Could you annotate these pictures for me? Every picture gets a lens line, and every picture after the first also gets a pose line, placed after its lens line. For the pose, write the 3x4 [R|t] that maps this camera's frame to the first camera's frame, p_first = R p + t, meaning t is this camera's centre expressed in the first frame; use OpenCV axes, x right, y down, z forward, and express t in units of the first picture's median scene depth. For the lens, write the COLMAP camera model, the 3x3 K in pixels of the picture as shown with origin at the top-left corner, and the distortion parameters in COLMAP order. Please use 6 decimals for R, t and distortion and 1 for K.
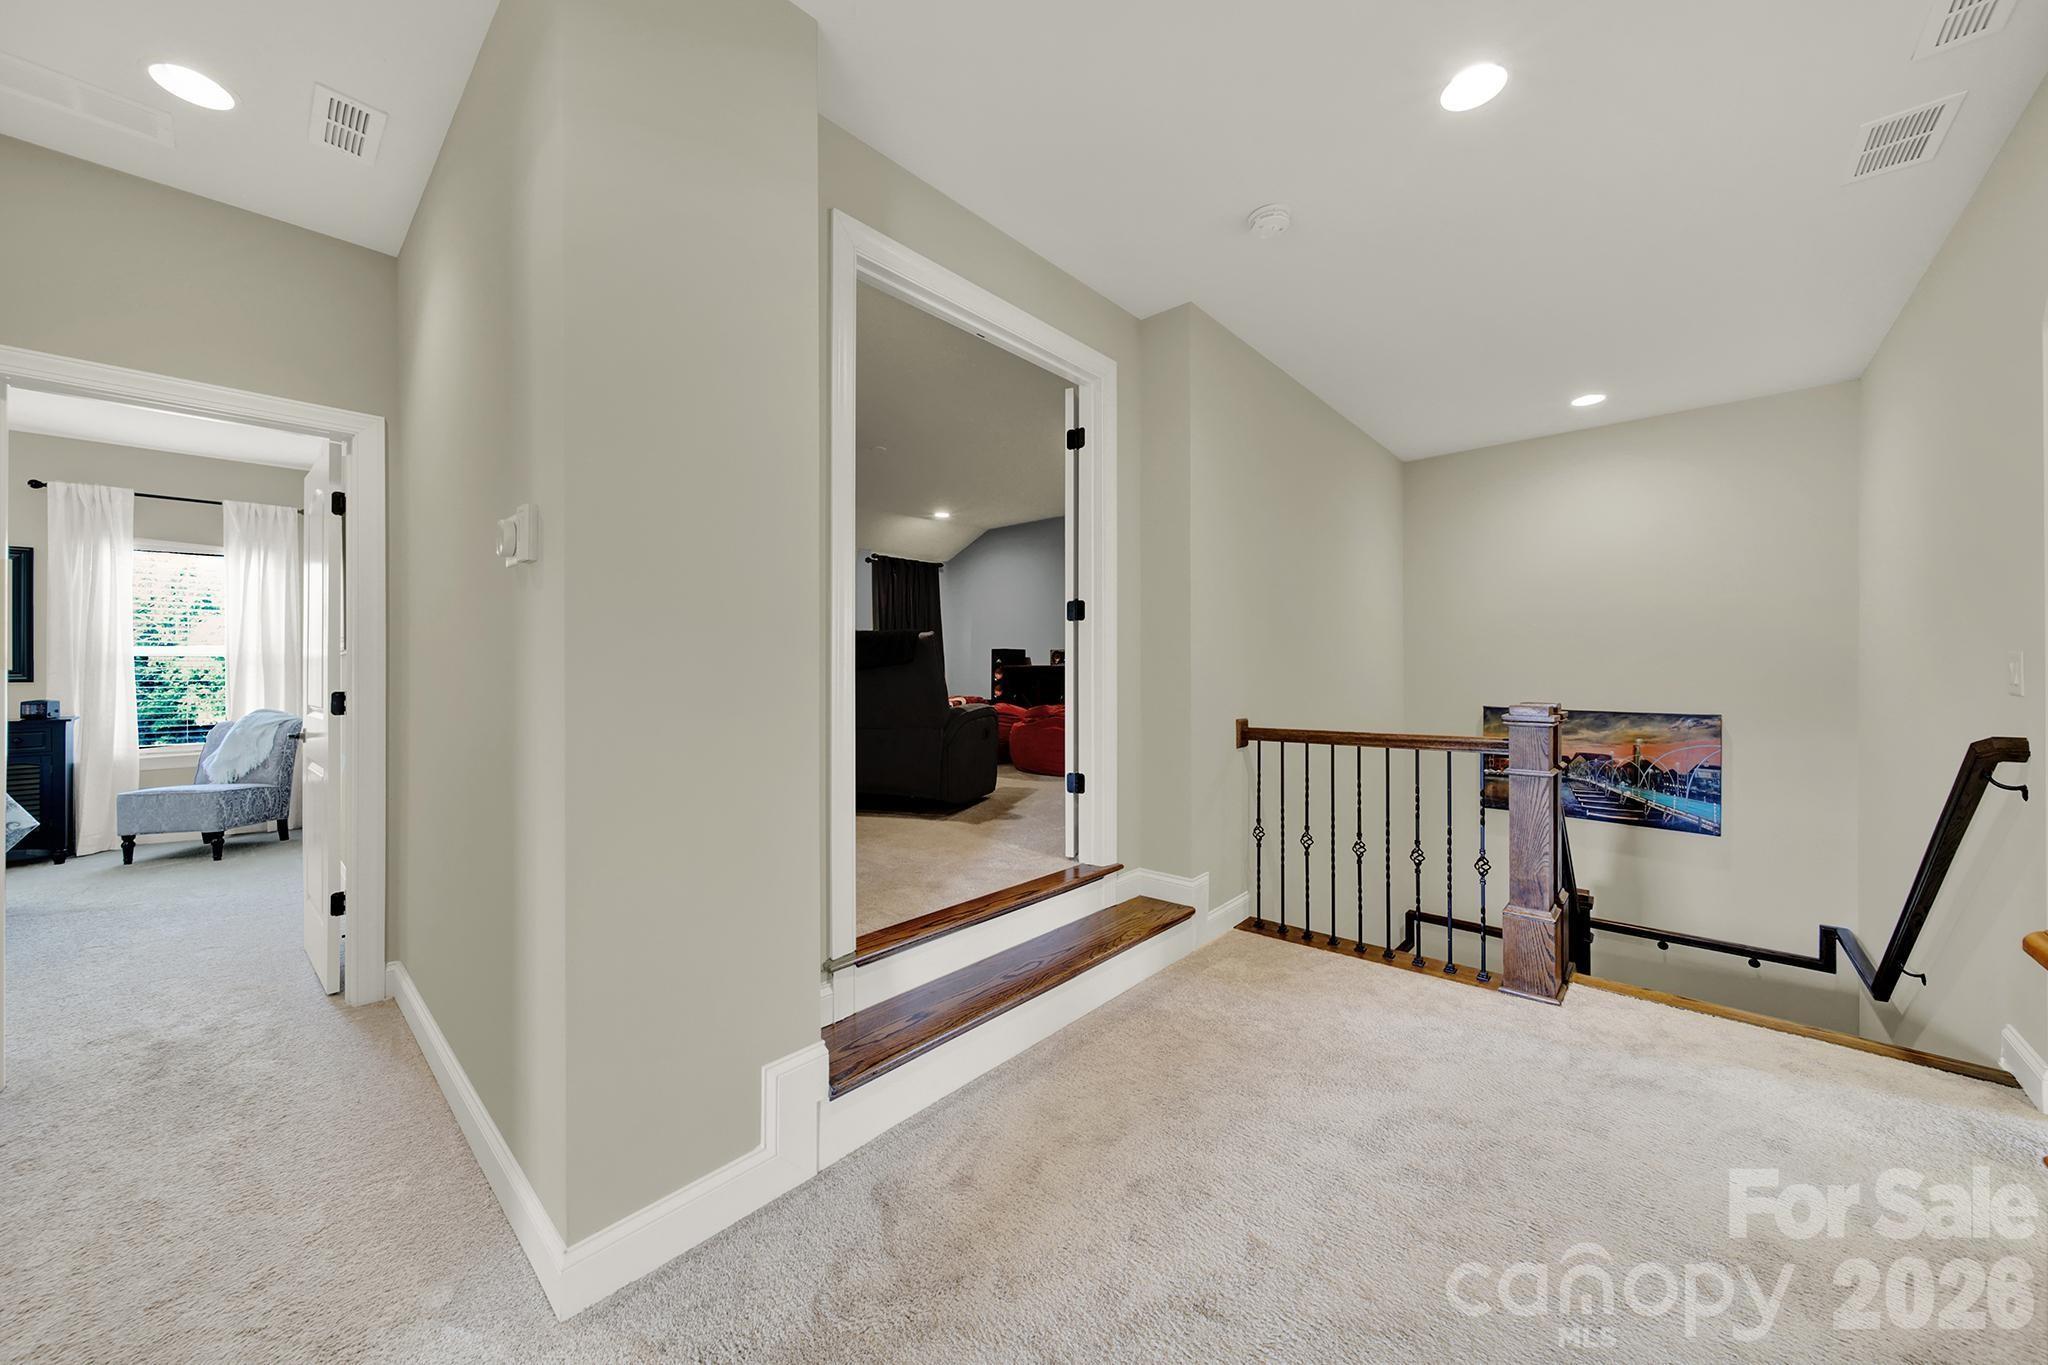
lens RADIAL K [[722.2, 0, 1029.4], [0, 722.2, 669.1], [0, 0, 1]] dist [0.001318, -0.000573]
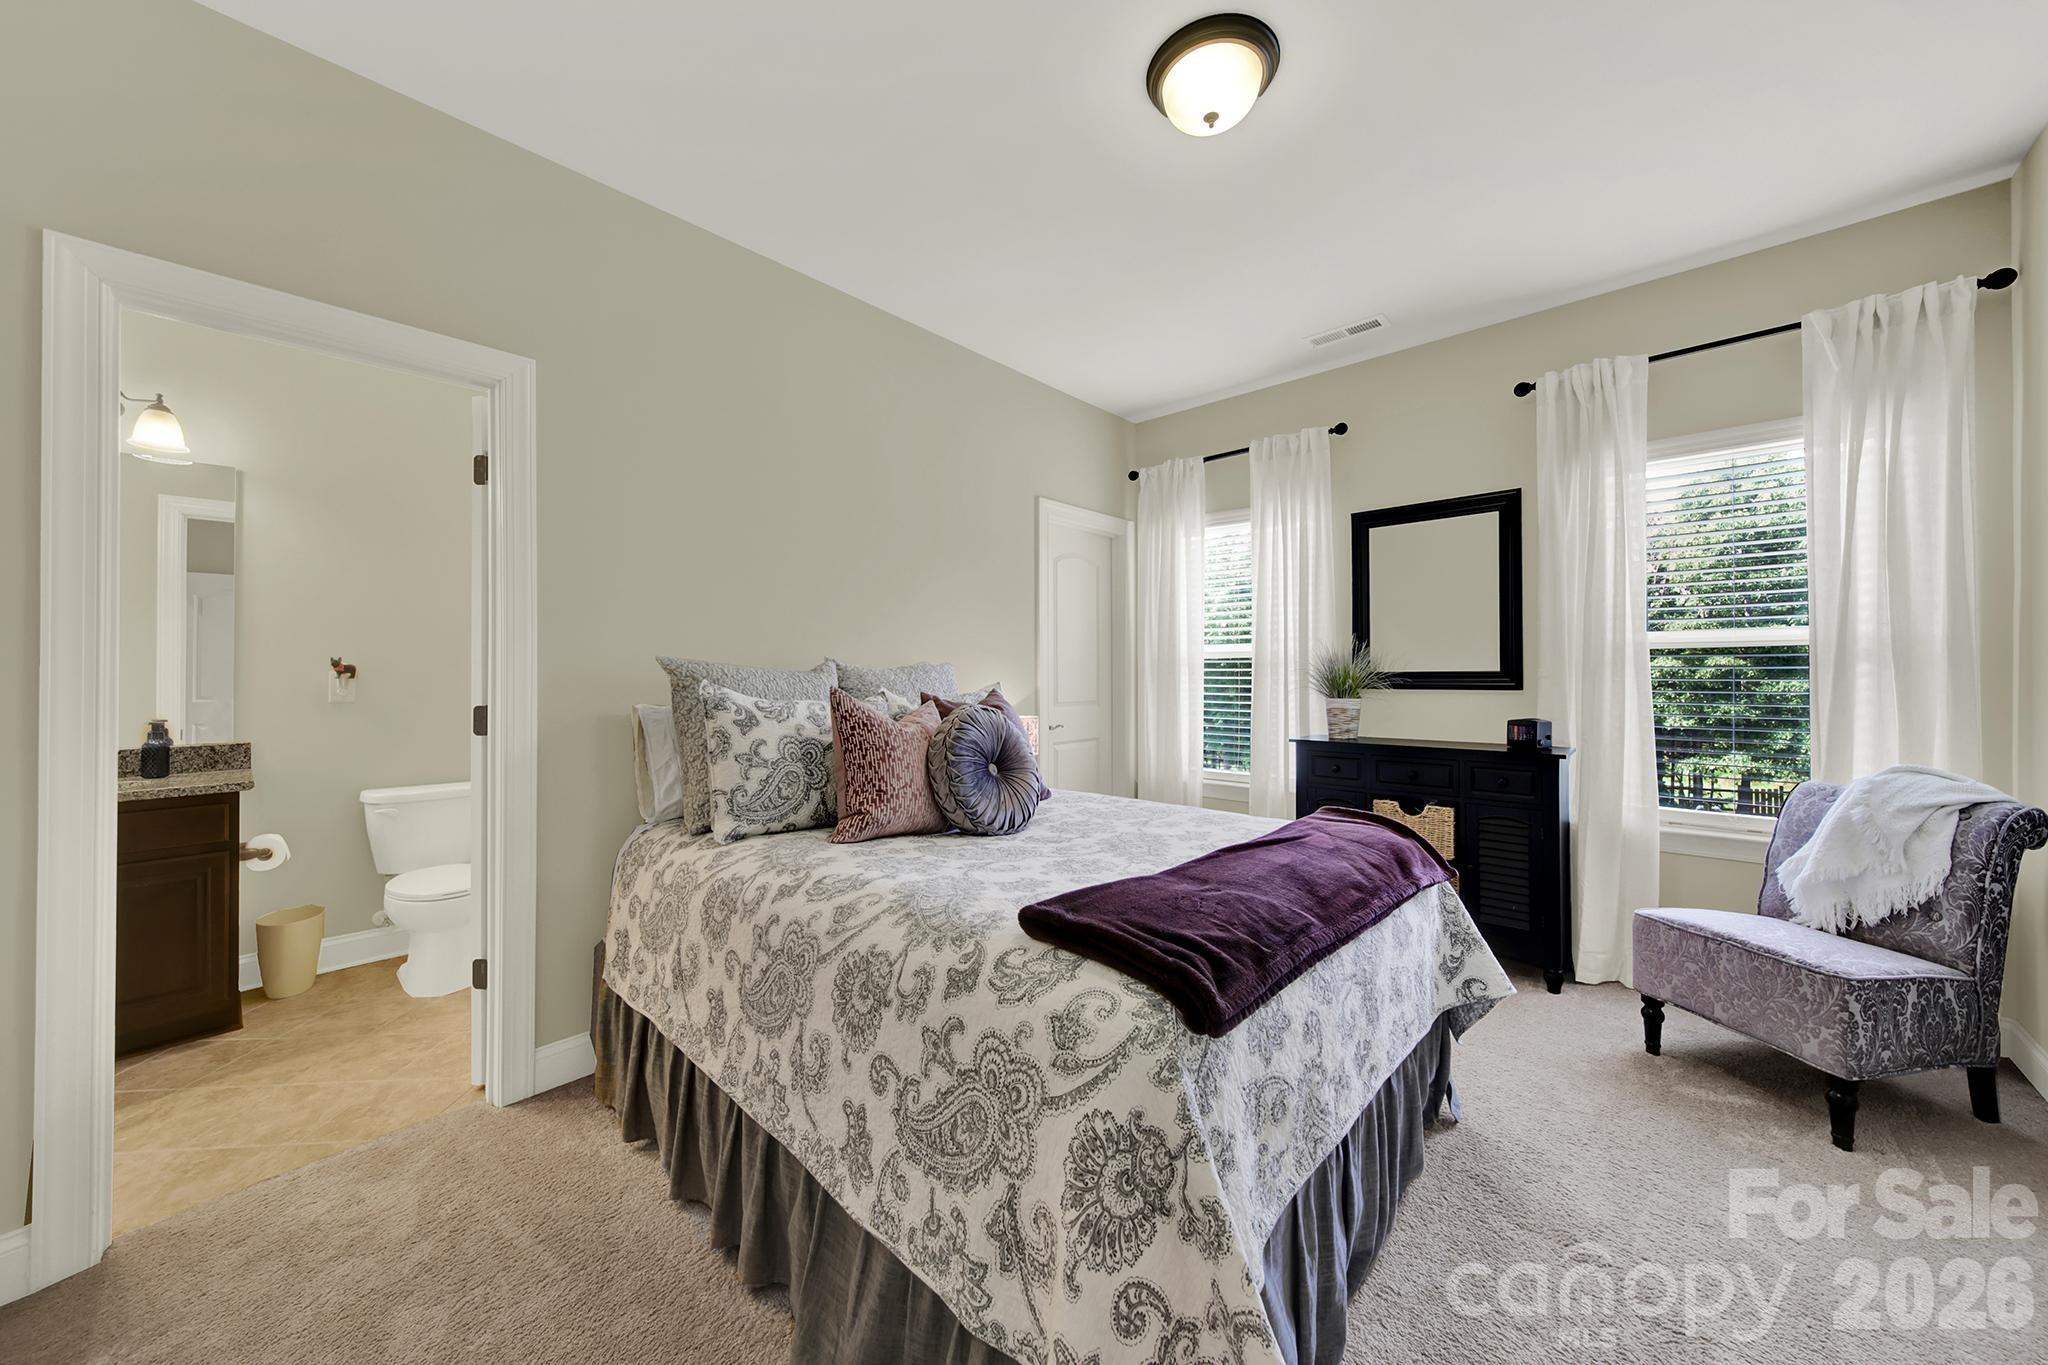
lens RADIAL K [[722.2, 0, 1028.6], [0, 722.2, 664.4], [0, 0, 1]] dist [0.001318, -0.000573]
pose [[0.008920, -0.001392, -0.999959, -0.690672], [0.005866, 0.999982, -0.001340, -0.006806], [0.999943, -0.005854, 0.008928, 0.518892]]
